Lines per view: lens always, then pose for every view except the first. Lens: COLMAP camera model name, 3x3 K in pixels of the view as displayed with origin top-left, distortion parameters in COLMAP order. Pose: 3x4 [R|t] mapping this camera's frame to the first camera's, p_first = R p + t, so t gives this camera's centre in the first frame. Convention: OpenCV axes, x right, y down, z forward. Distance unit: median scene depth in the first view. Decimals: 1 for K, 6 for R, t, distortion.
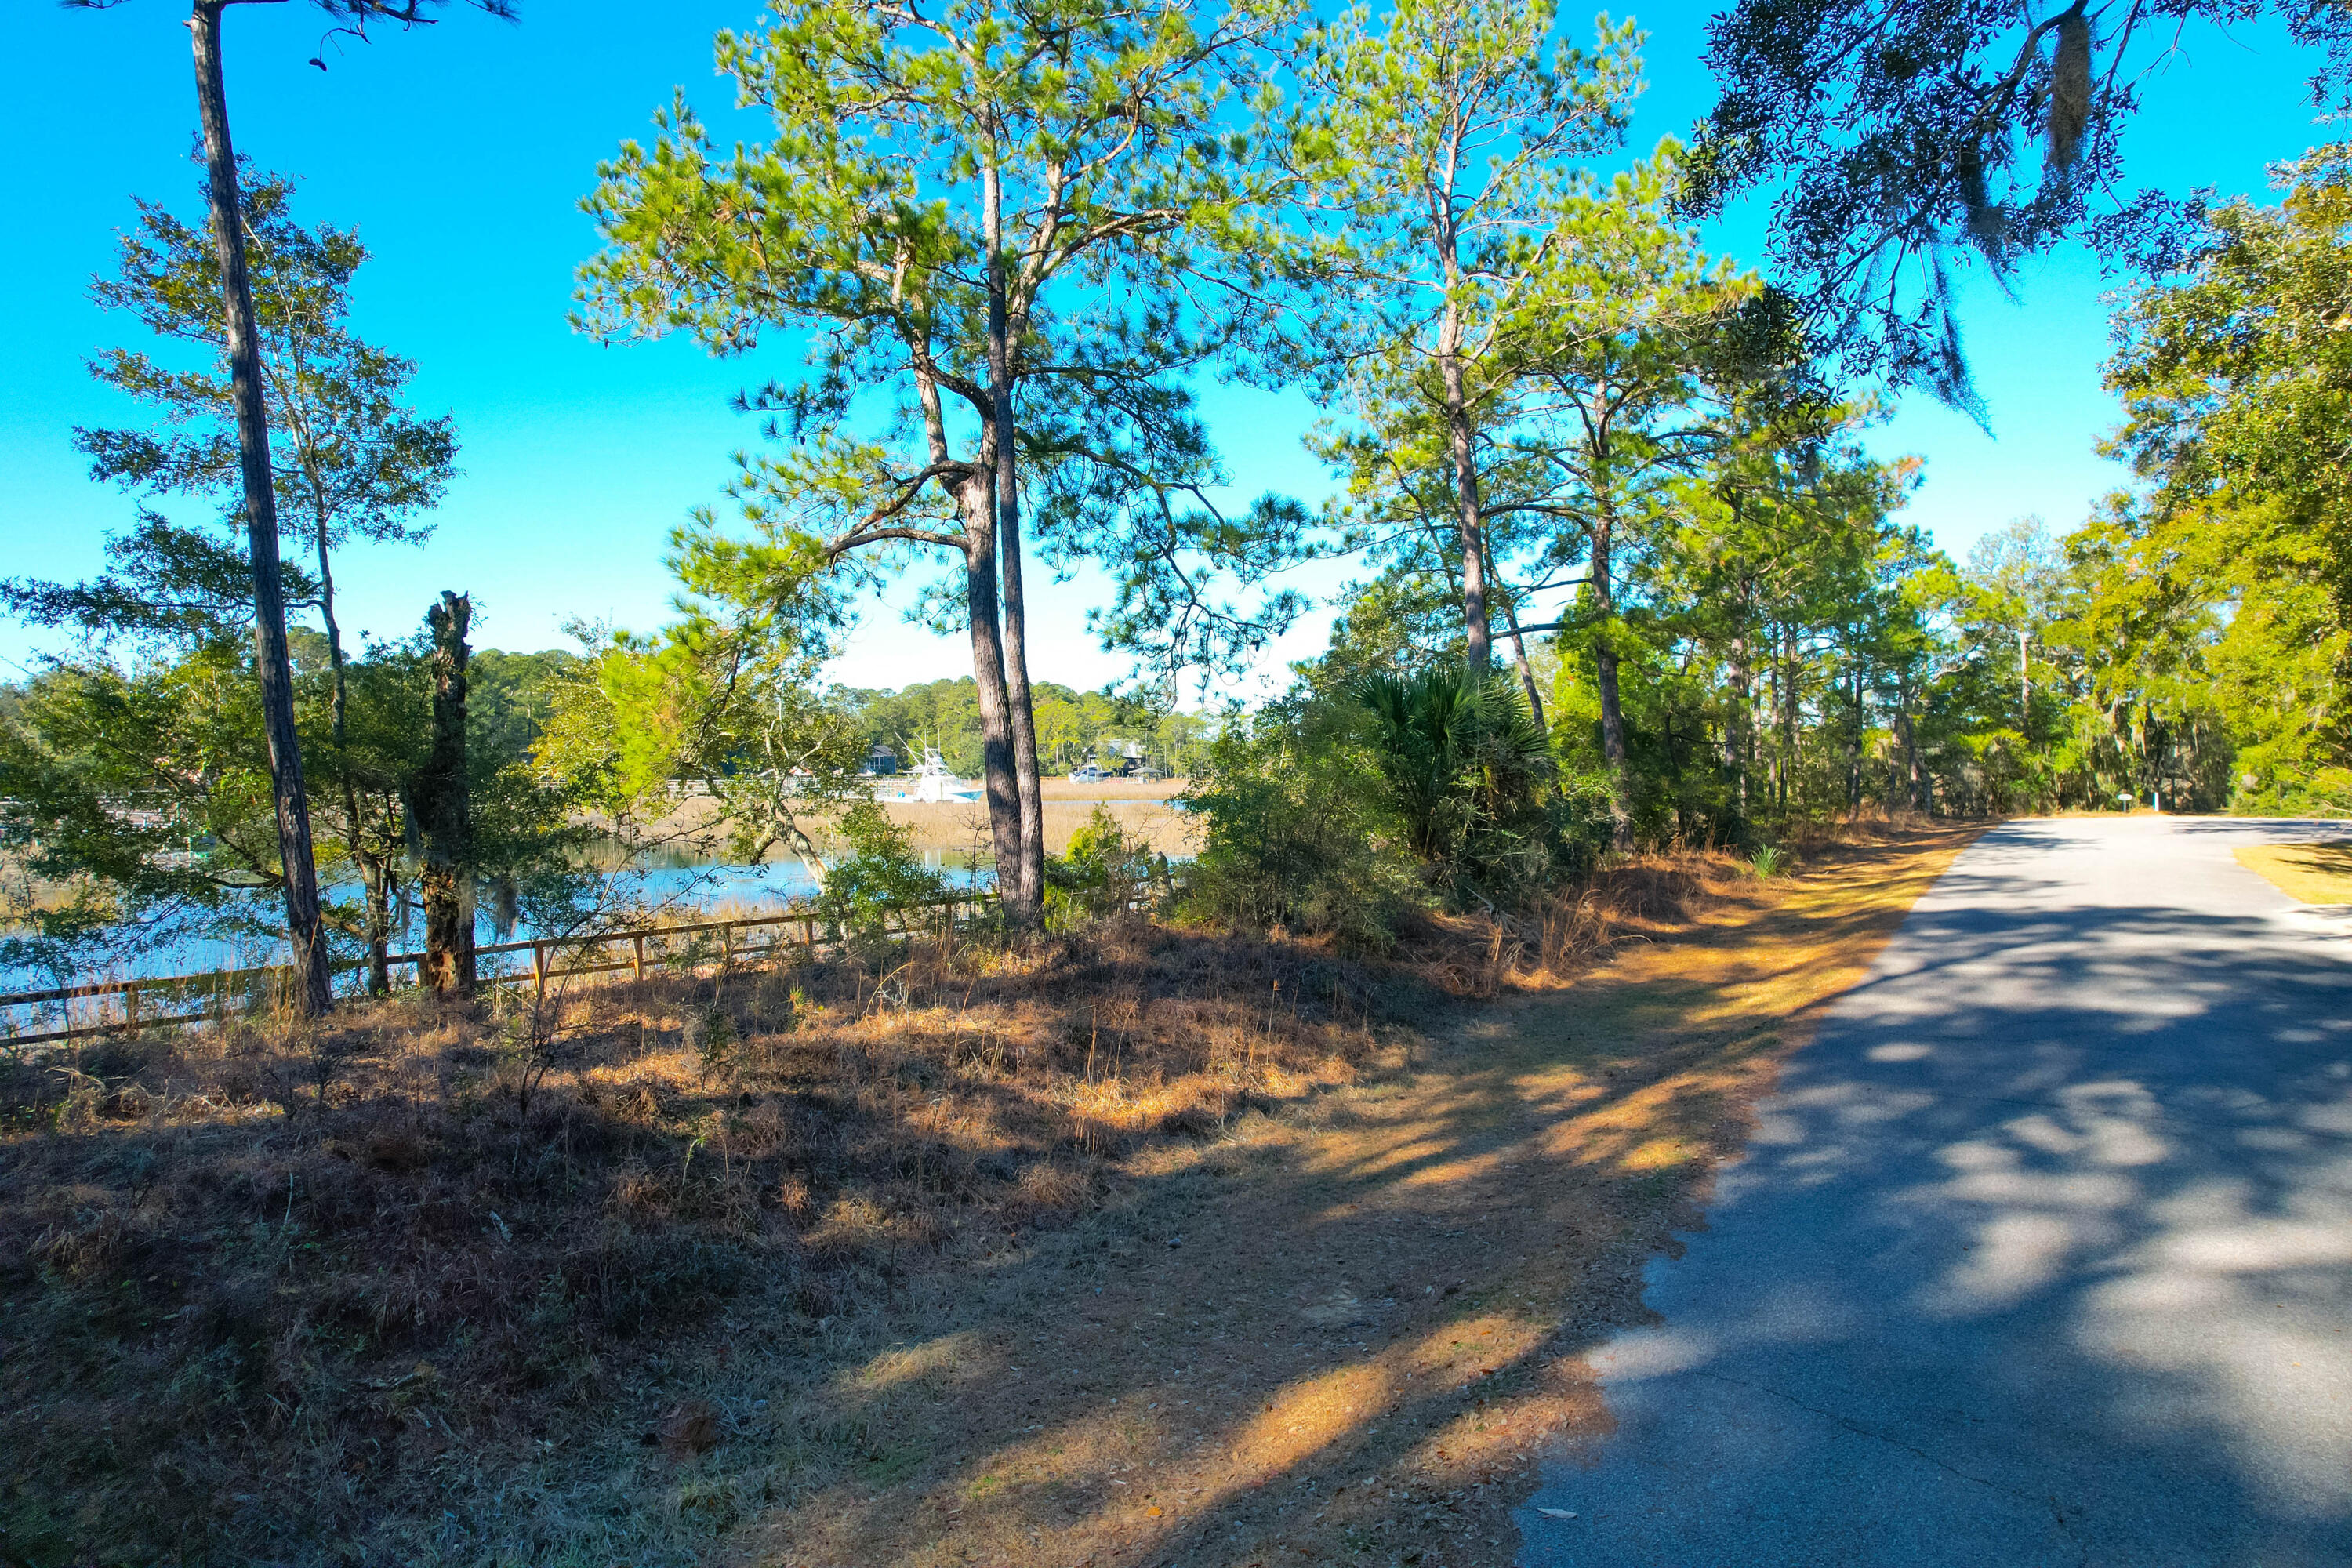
lens RADIAL K [[1534.7, 0, 1165.2], [0, 1534.7, 790.8], [0, 0, 1]] dist [-0.059465, 0.073434]
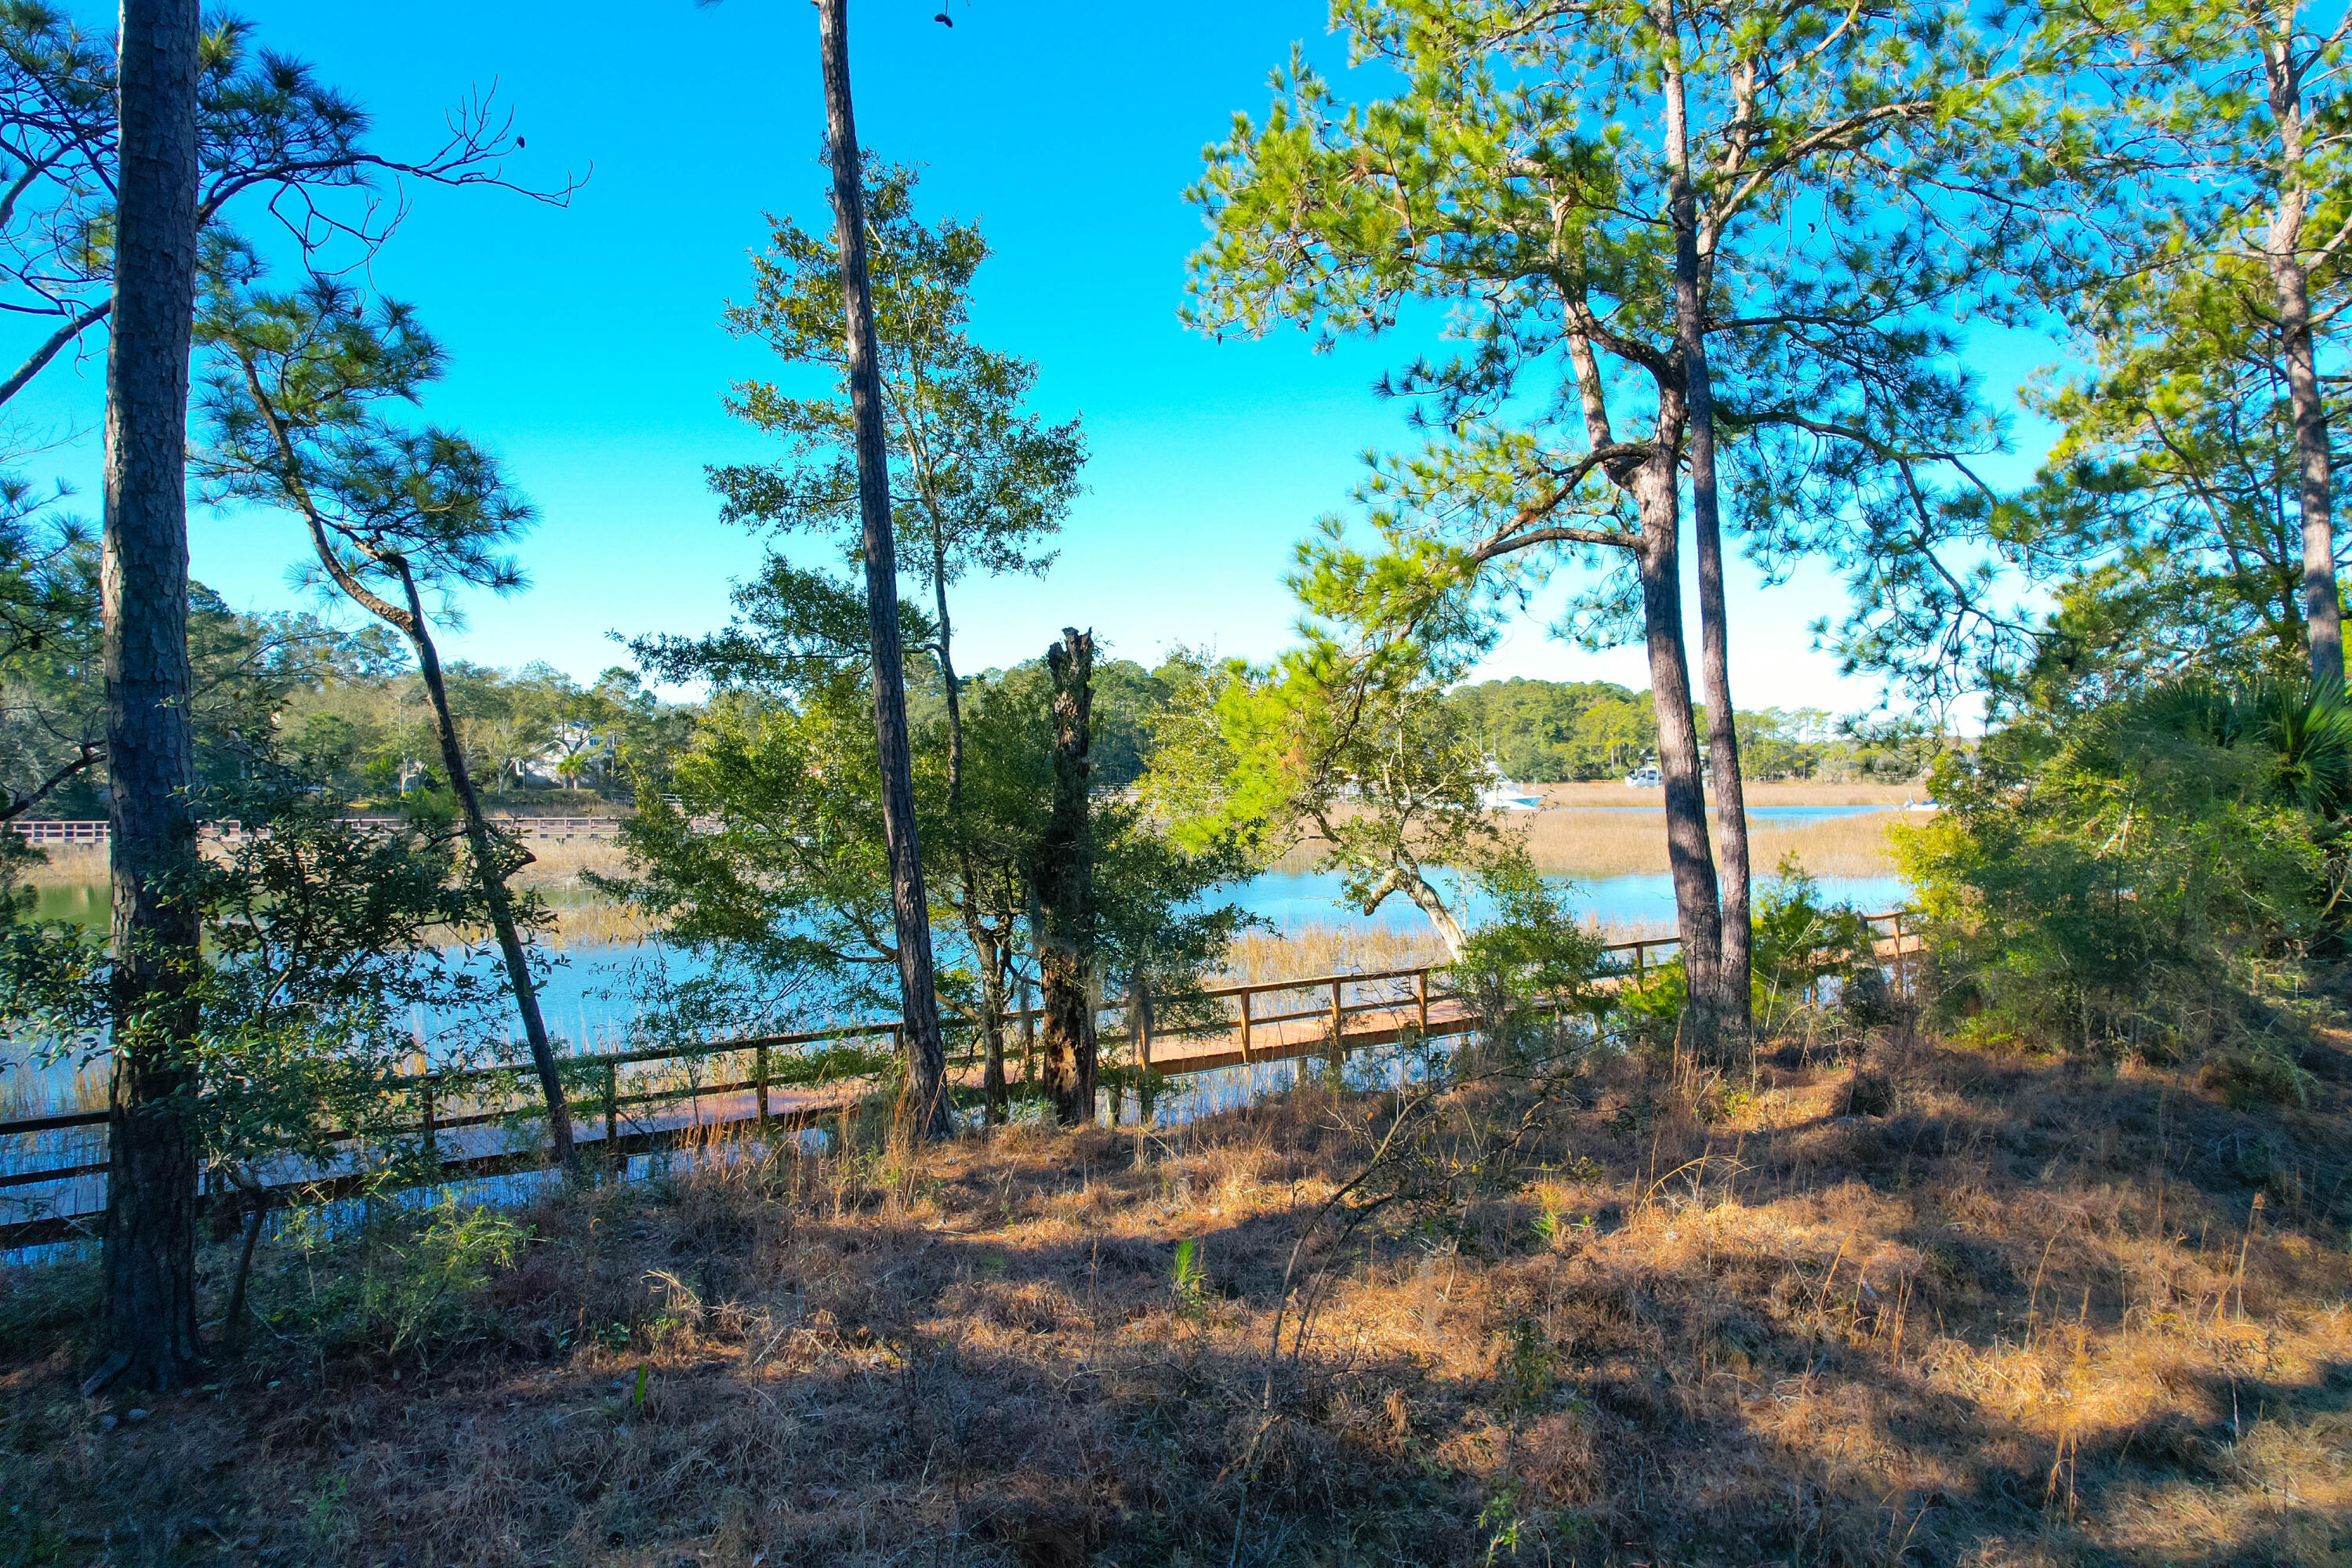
lens RADIAL K [[1534.7, 0, 1165.2], [0, 1534.7, 790.8], [0, 0, 1]] dist [-0.059465, 0.073434]
pose [[0.938693, 0.003583, -0.344737, -0.098727], [-0.003875, 0.999992, -0.000158, -0.031706], [0.344734, 0.001484, 0.938699, 0.164799]]
